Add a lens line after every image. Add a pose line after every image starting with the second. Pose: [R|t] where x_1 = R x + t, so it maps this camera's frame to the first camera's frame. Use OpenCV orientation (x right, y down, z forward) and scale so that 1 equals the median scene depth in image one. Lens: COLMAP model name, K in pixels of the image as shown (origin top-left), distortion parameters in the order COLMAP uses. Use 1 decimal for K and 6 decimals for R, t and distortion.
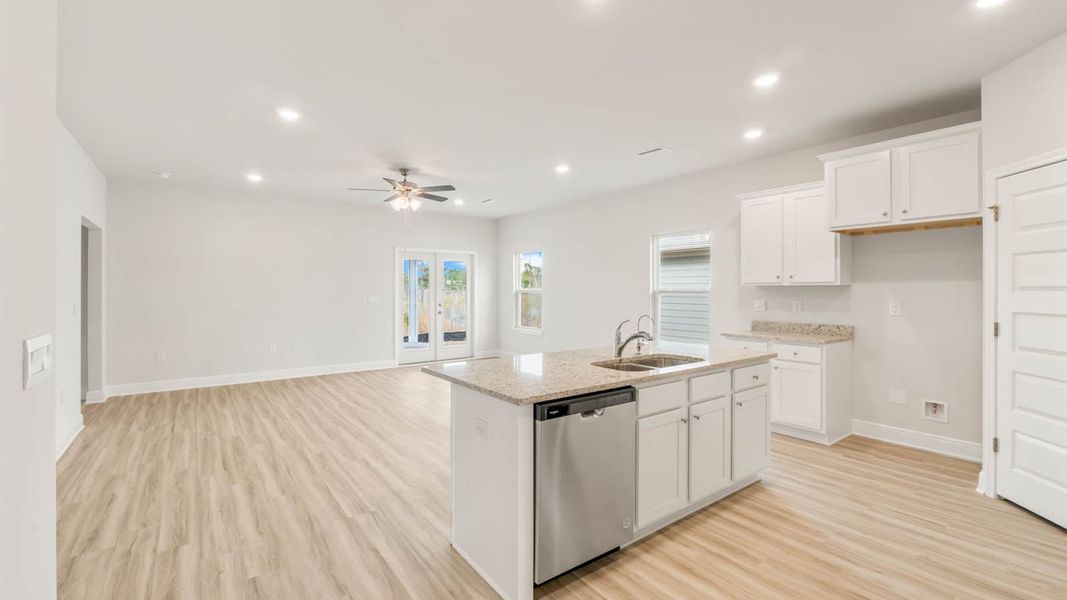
lens RADIAL K [[456.1, 0, 533.5], [0, 456.1, 300.0], [0, 0, 1]] dist [-0.003211, -0.000411]
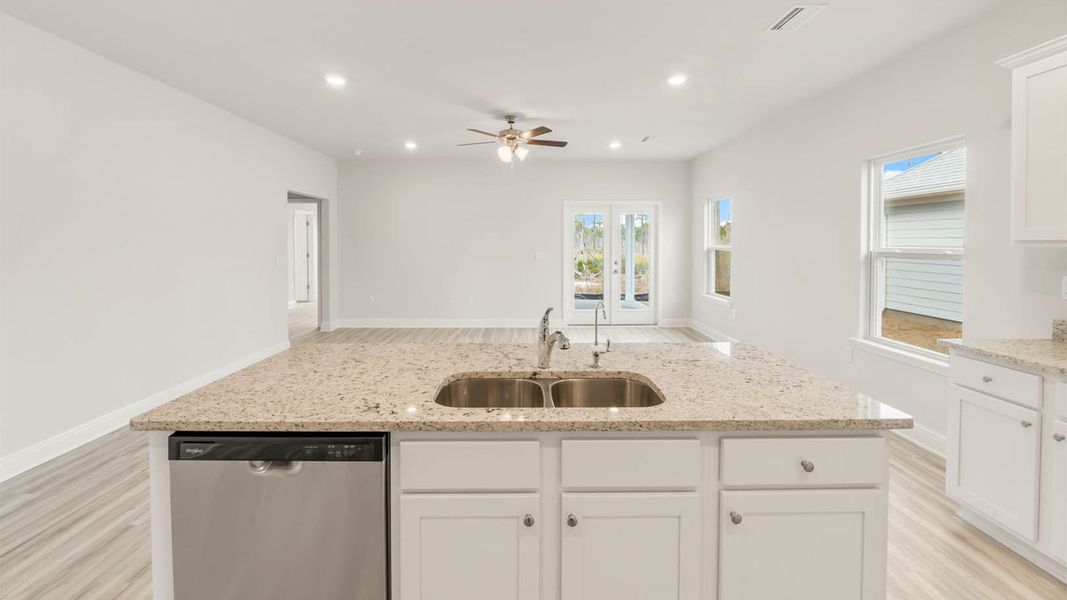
lens RADIAL K [[460.1, 0, 517.9], [0, 460.1, 255.4], [0, 0, 1]] dist [-0.002369, -0.000401]
pose [[0.806886, 0.018186, -0.590427, 0.269298], [-0.015489, 0.999834, 0.009629, -0.015373], [0.590504, 0.001376, 0.807034, 0.251538]]
